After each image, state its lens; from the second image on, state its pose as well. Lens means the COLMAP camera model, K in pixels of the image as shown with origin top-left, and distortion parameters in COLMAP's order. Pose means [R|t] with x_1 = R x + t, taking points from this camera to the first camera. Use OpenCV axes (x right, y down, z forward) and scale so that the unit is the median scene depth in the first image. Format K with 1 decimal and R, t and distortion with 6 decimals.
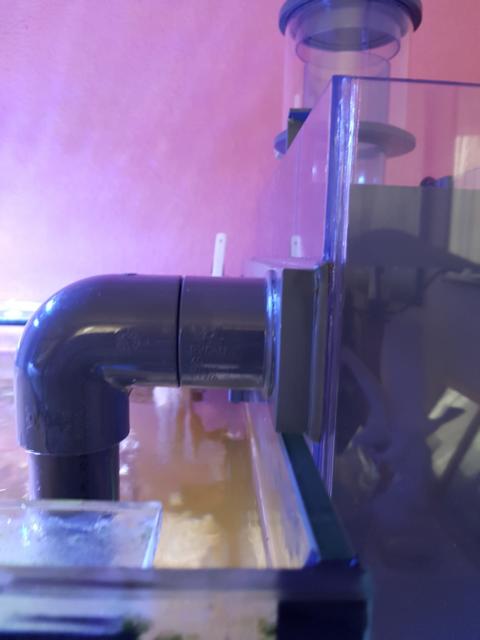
lens RADIAL K [[485.4, 0, 223.0], [0, 485.4, 323.0], [0, 0, 1]] dist [-0.037071, -0.003860]
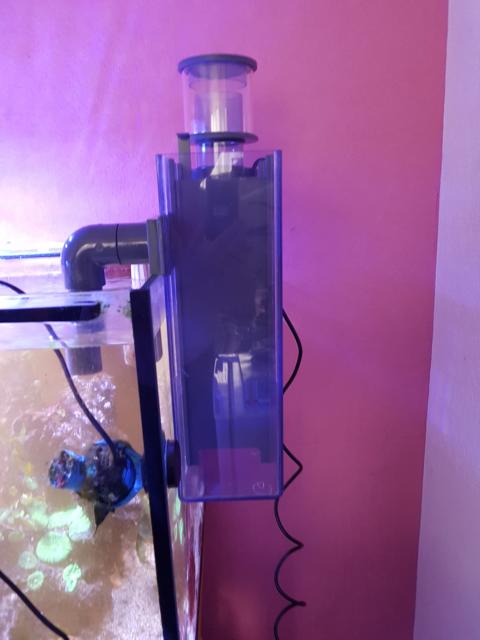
lens RADIAL K [[478.8, 0, 240.0], [0, 478.8, 320.0], [0, 0, 1]] dist [-0.013424, -0.015279]
pose [[0.997455, -0.070679, 0.009330, 0.287731], [0.068927, 0.989499, 0.127043, 0.079184], [-0.018211, -0.126077, 0.991853, -0.937984]]
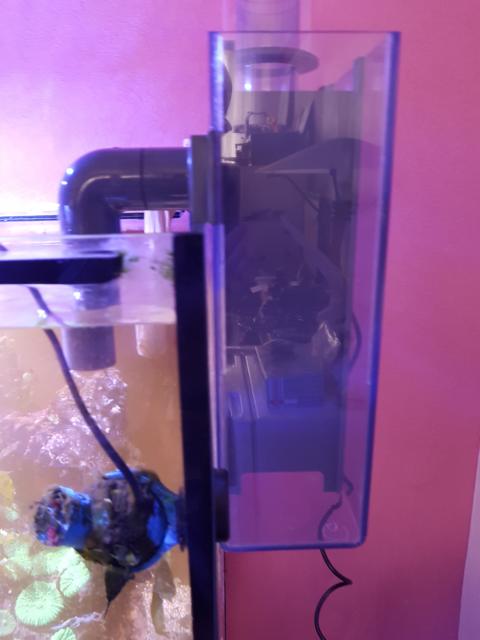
lens RADIAL K [[480.6, 0, 238.4], [0, 480.6, 309.6], [0, 0, 1]] dist [-0.052217, 0.059631]
pose [[0.998198, -0.055265, 0.023362, 0.107425], [0.051998, 0.991074, 0.122754, 0.168115], [-0.029937, -0.121318, 0.992162, -0.478748]]
